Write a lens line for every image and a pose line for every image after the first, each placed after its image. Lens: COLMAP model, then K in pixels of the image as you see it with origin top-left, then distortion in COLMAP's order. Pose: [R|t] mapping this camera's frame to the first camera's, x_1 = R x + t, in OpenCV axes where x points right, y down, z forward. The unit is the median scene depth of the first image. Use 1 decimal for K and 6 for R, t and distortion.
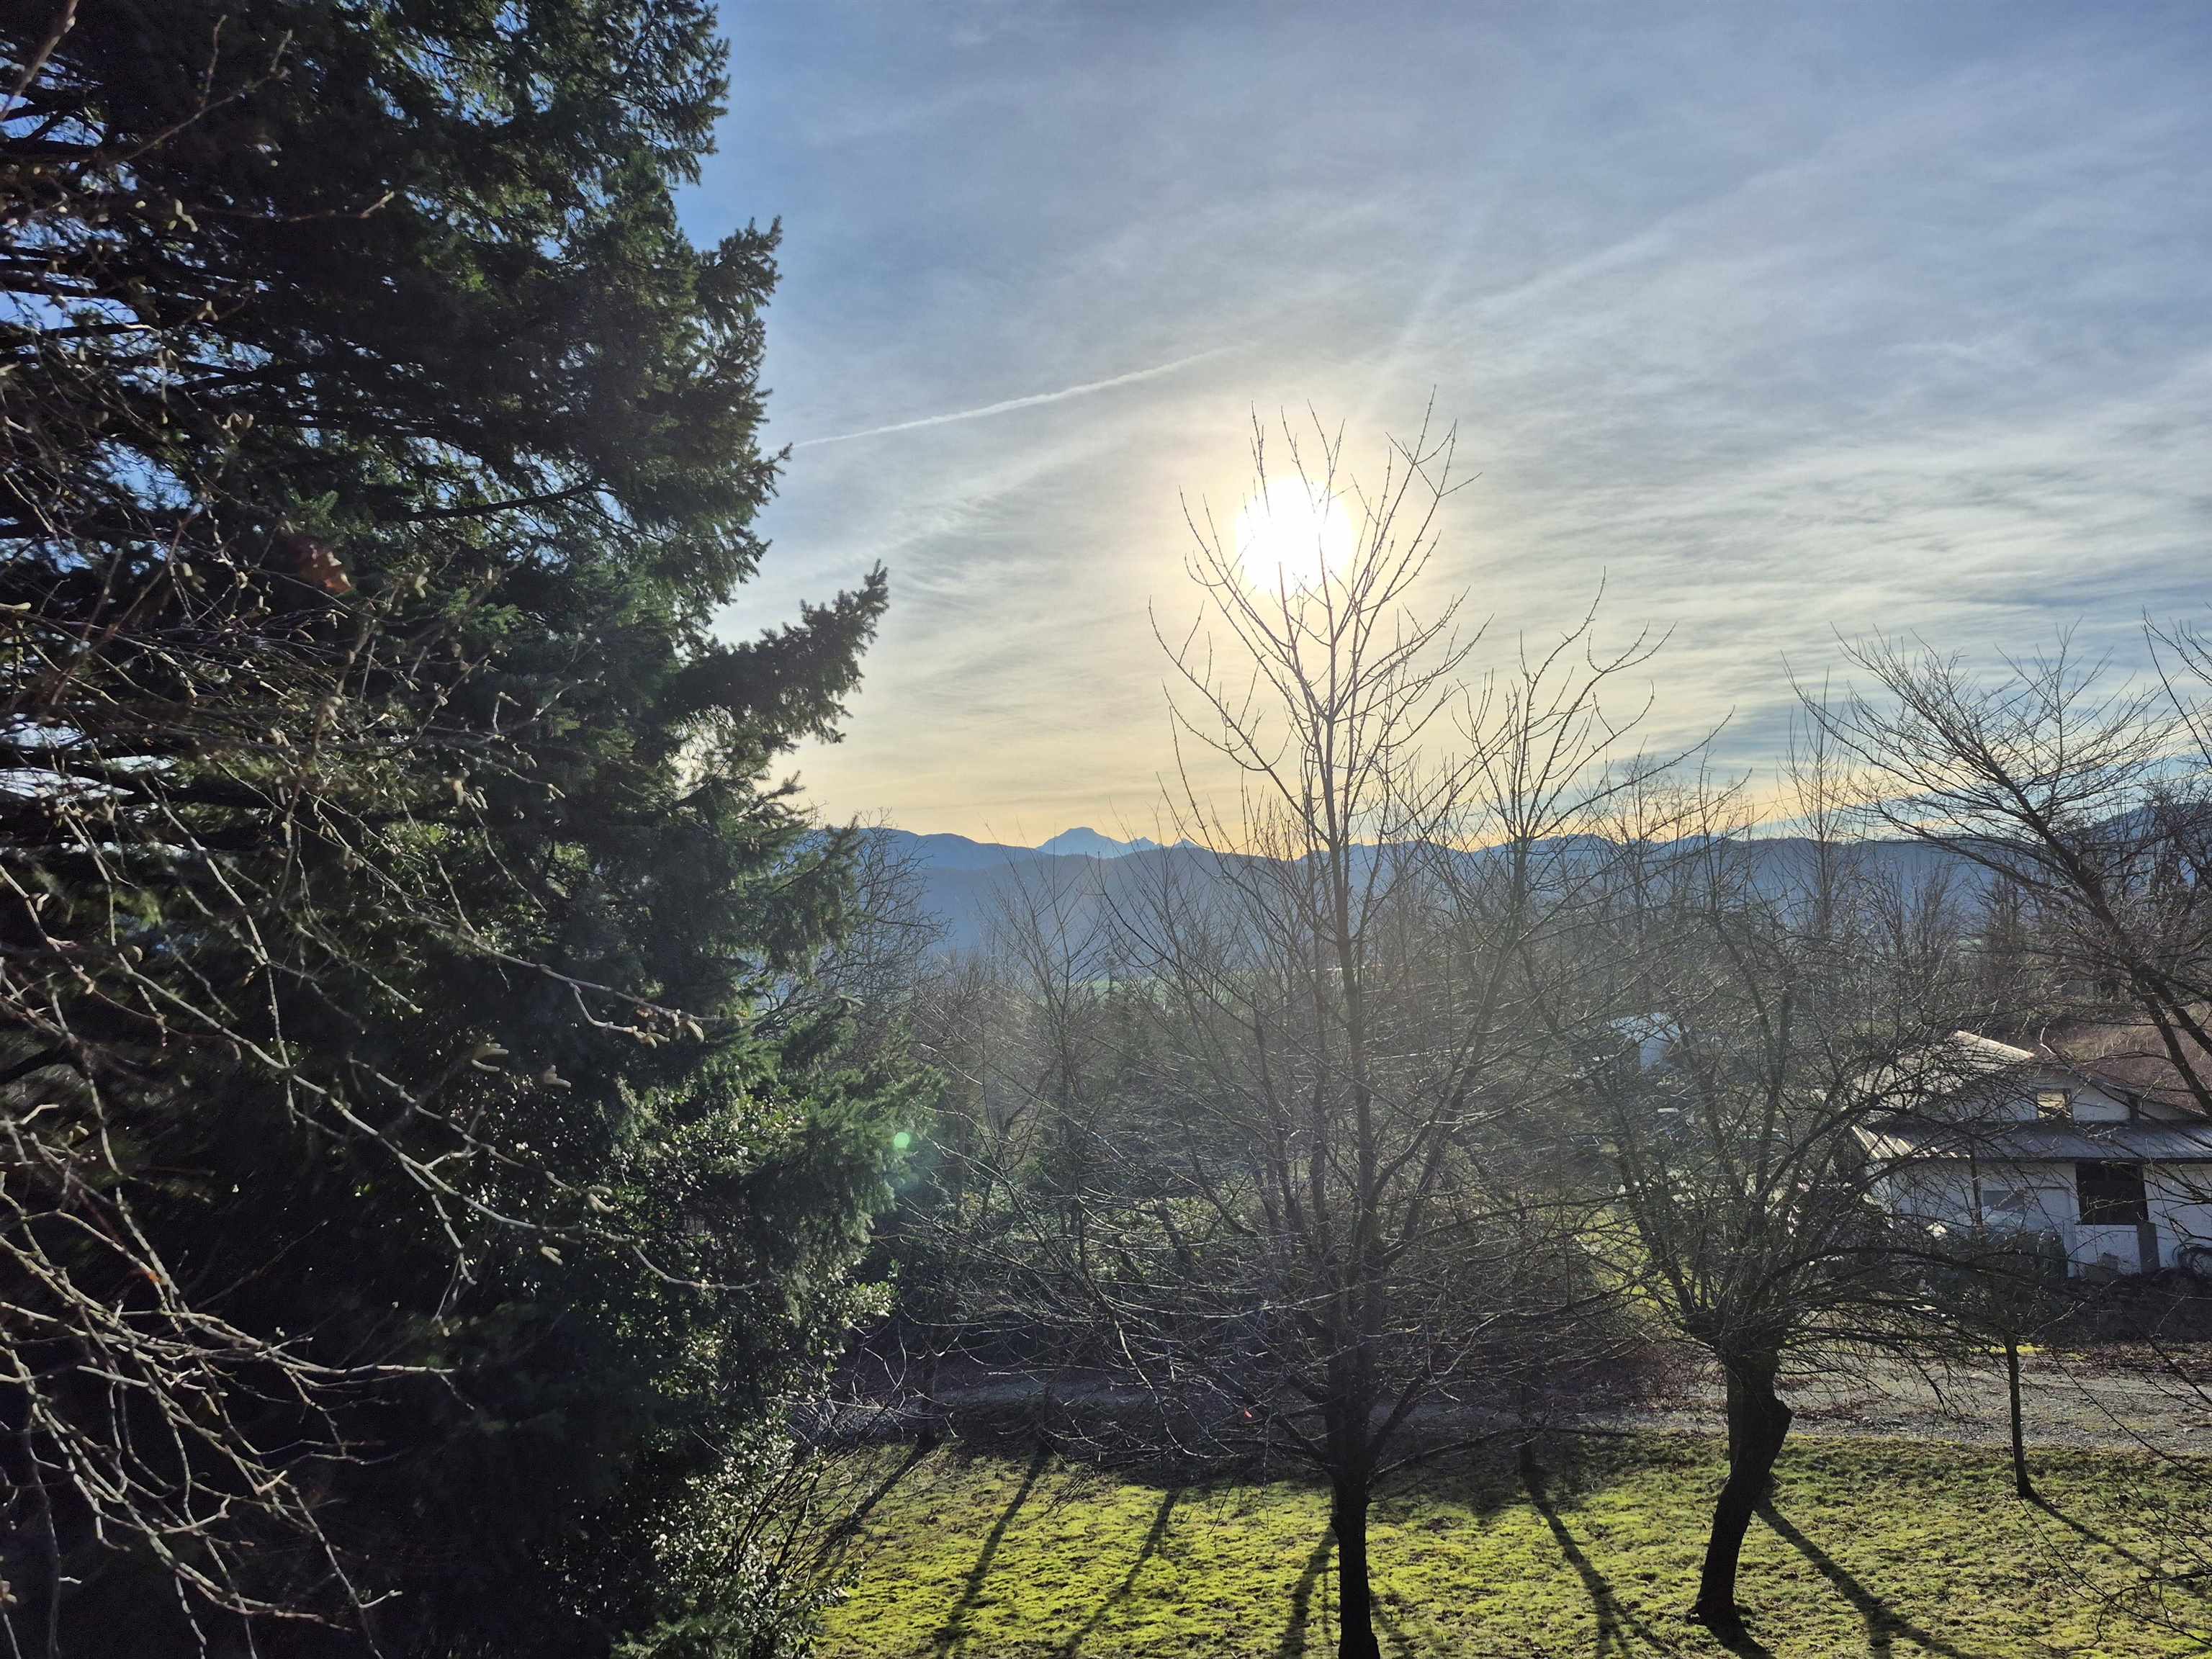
lens RADIAL K [[1528.0, 0, 1094.5], [0, 1528.0, 857.2], [0, 0, 1]] dist [0.055551, -0.048288]
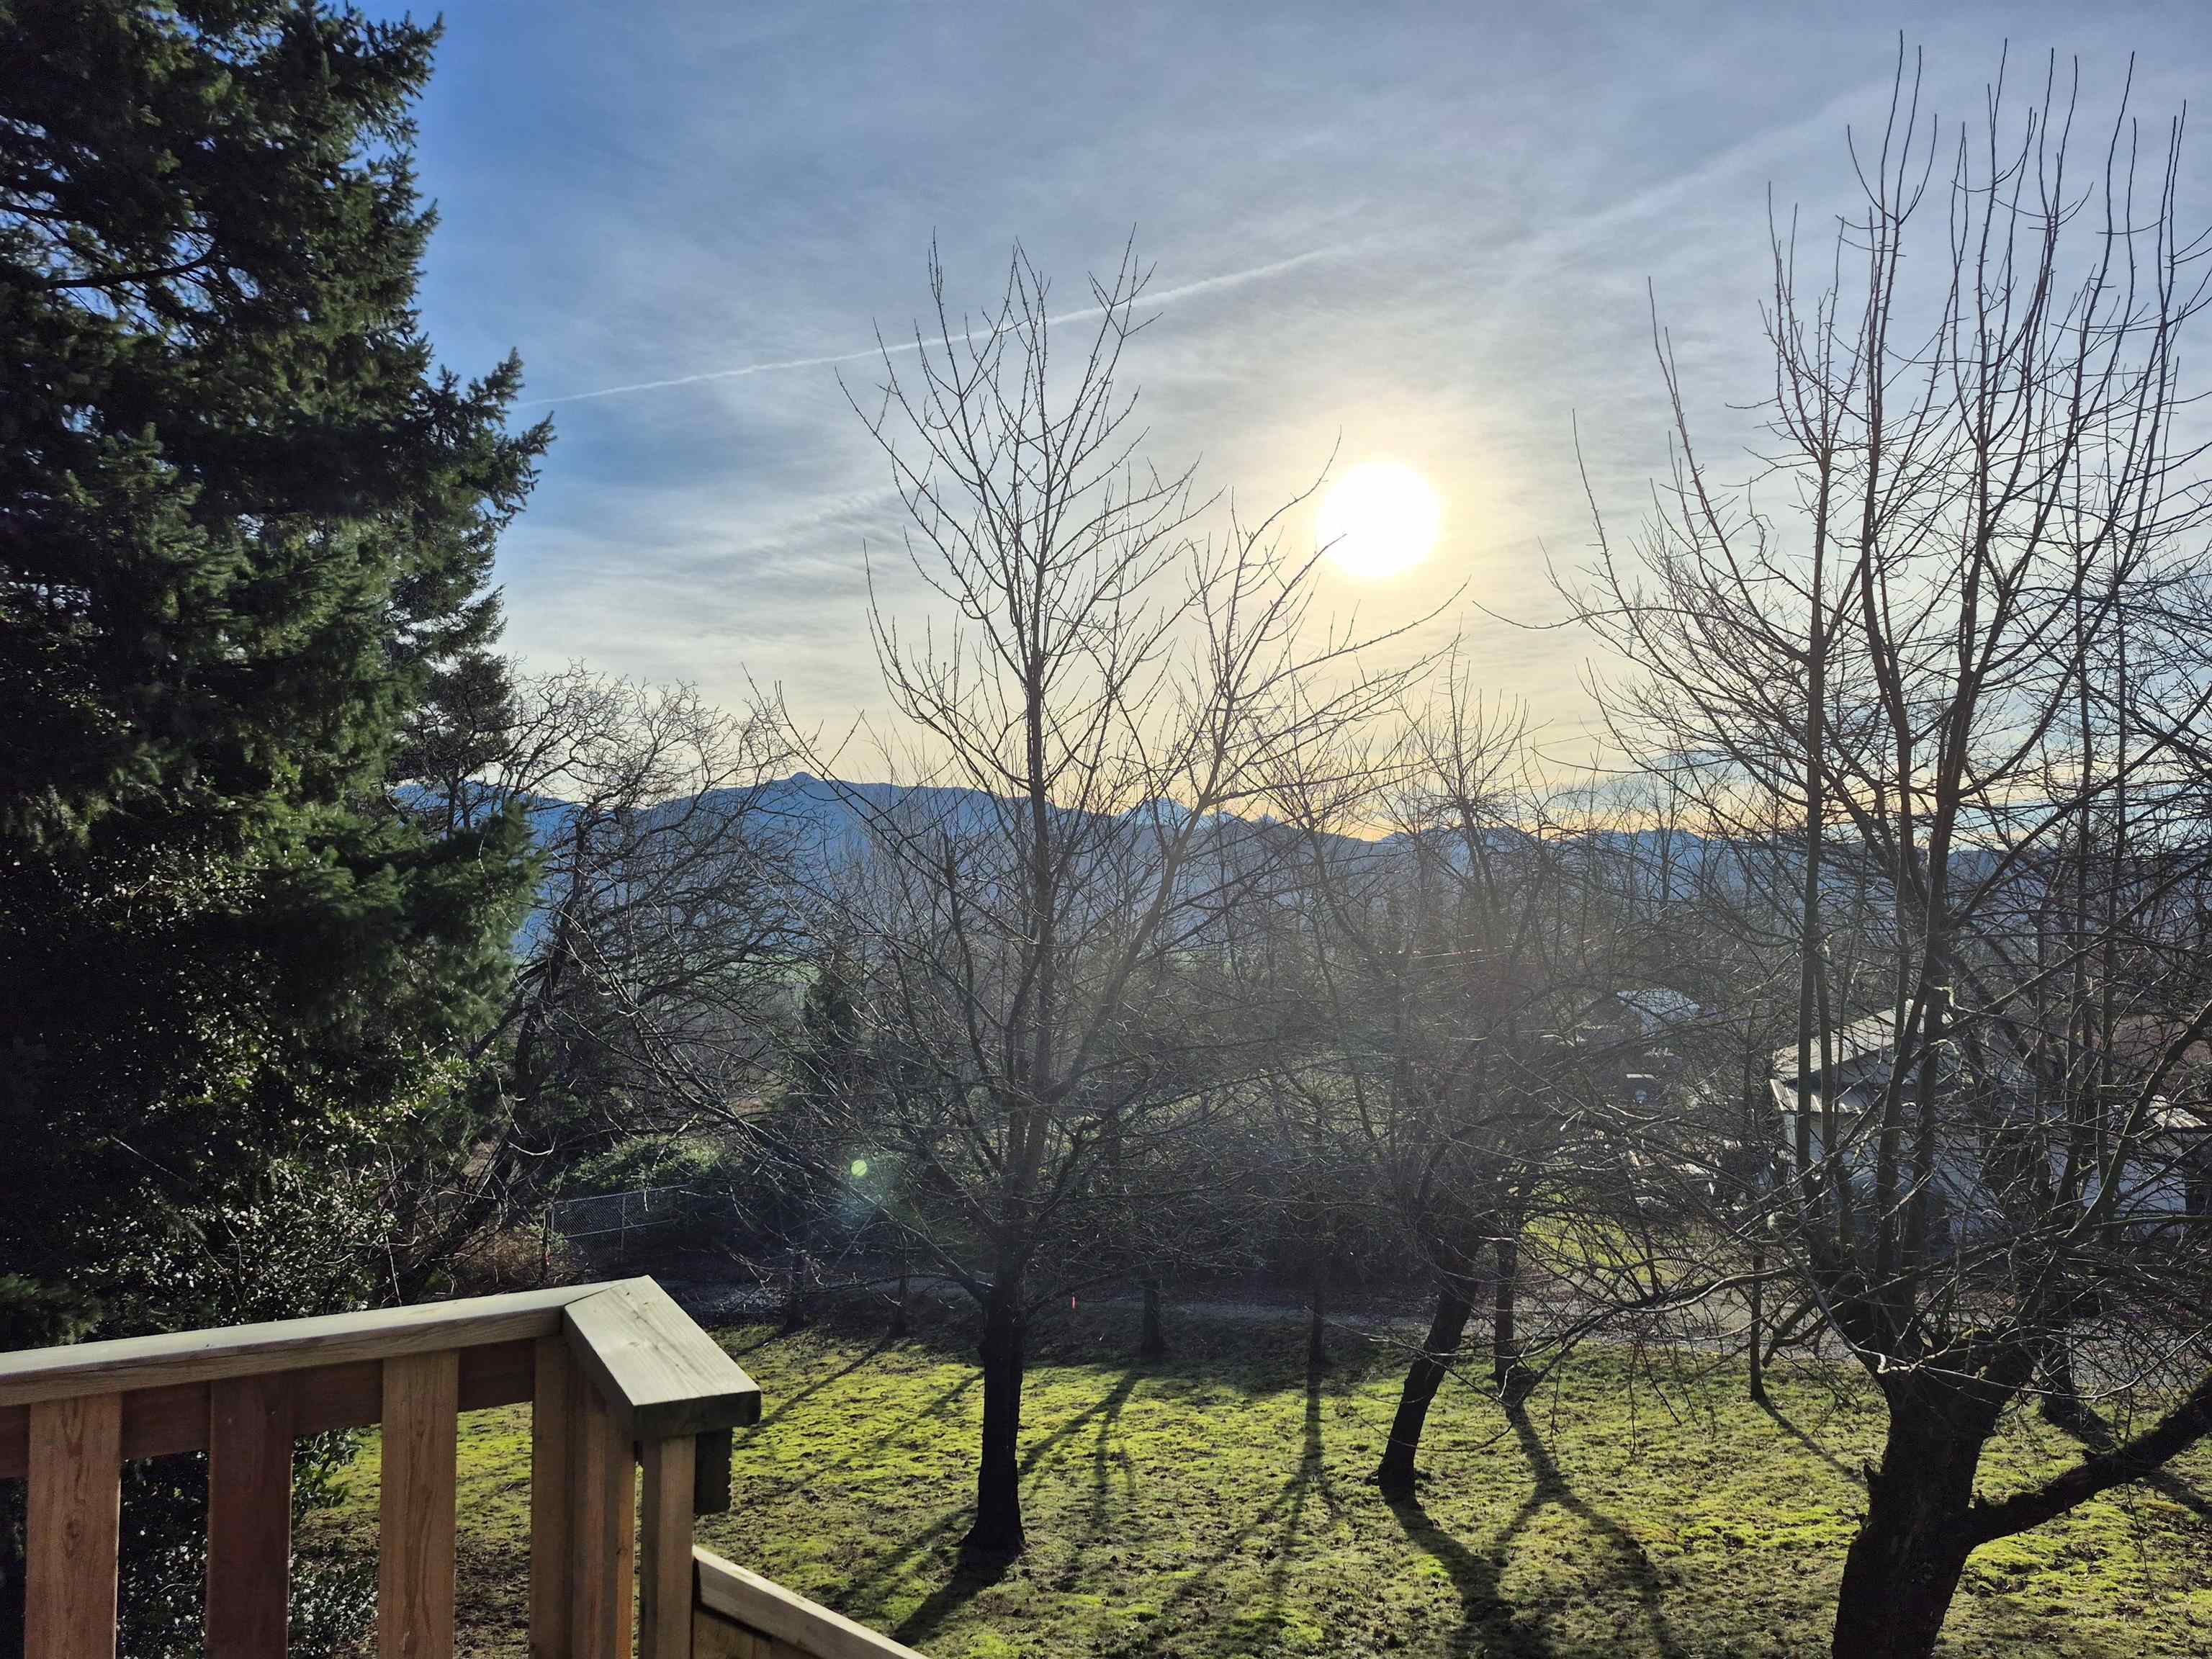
lens RADIAL K [[1528.0, 0, 1106.8], [0, 1528.0, 892.8], [0, 0, 1]] dist [0.055551, -0.048288]
pose [[0.997957, 0.049691, -0.040149, 0.194122], [-0.047831, 0.997794, 0.046031, 0.056434], [0.042347, -0.044016, 0.998133, -0.001072]]
